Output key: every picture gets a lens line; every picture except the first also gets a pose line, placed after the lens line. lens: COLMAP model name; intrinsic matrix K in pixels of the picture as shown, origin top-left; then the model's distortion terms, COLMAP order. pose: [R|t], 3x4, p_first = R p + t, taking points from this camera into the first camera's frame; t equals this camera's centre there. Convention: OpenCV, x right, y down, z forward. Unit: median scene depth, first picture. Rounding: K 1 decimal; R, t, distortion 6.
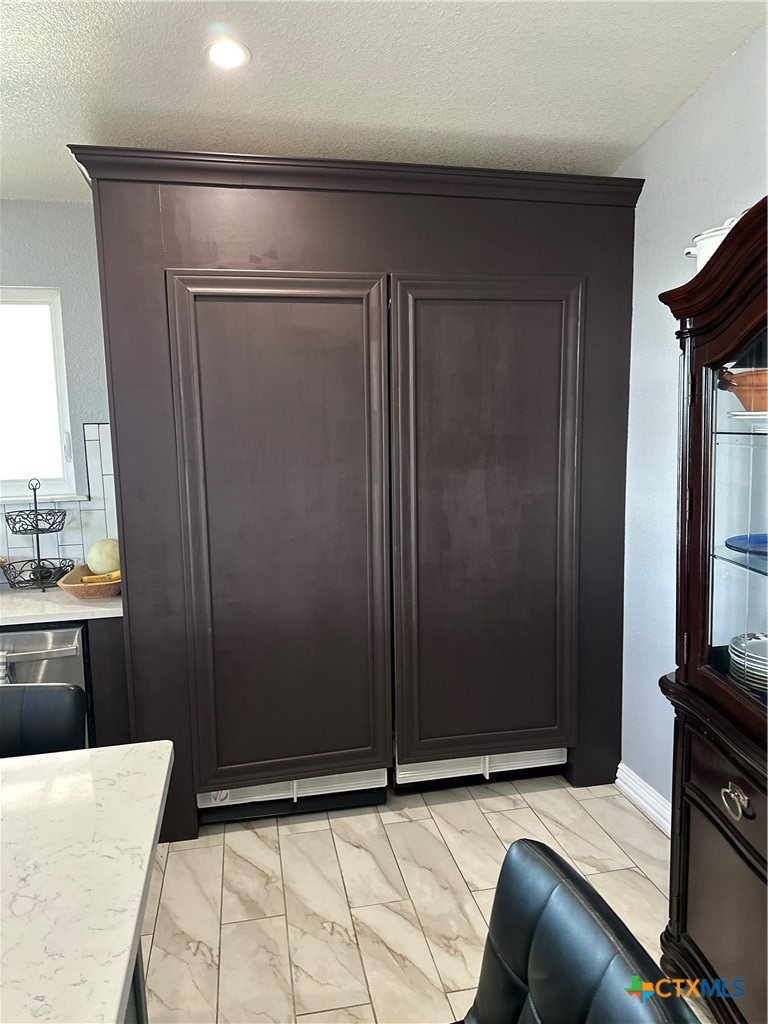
lens RADIAL K [[723.5, 0, 388.1], [0, 723.5, 516.6], [0, 0, 1]] dist [0.007666, -0.018919]
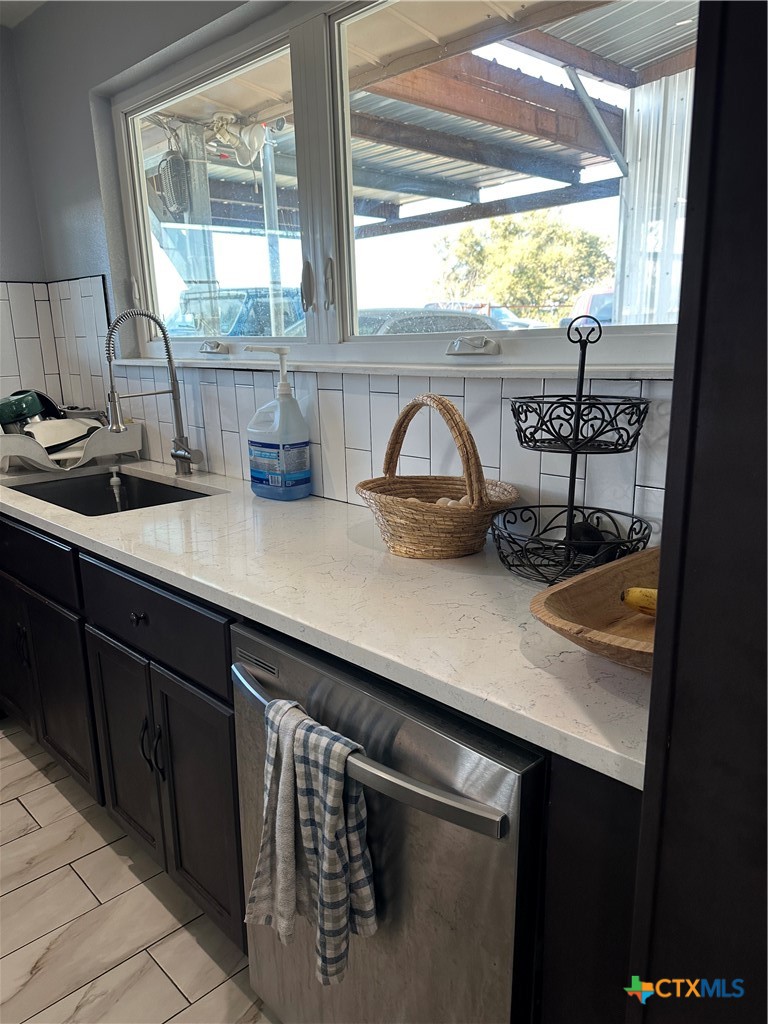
lens RADIAL K [[723.5, 0, 388.1], [0, 723.5, 516.6], [0, 0, 1]] dist [0.007666, -0.018919]
pose [[0.534204, 0.204001, -0.820372, -0.187919], [-0.101551, 0.978904, 0.177296, -0.002666], [0.839234, -0.011402, 0.543651, 0.679707]]
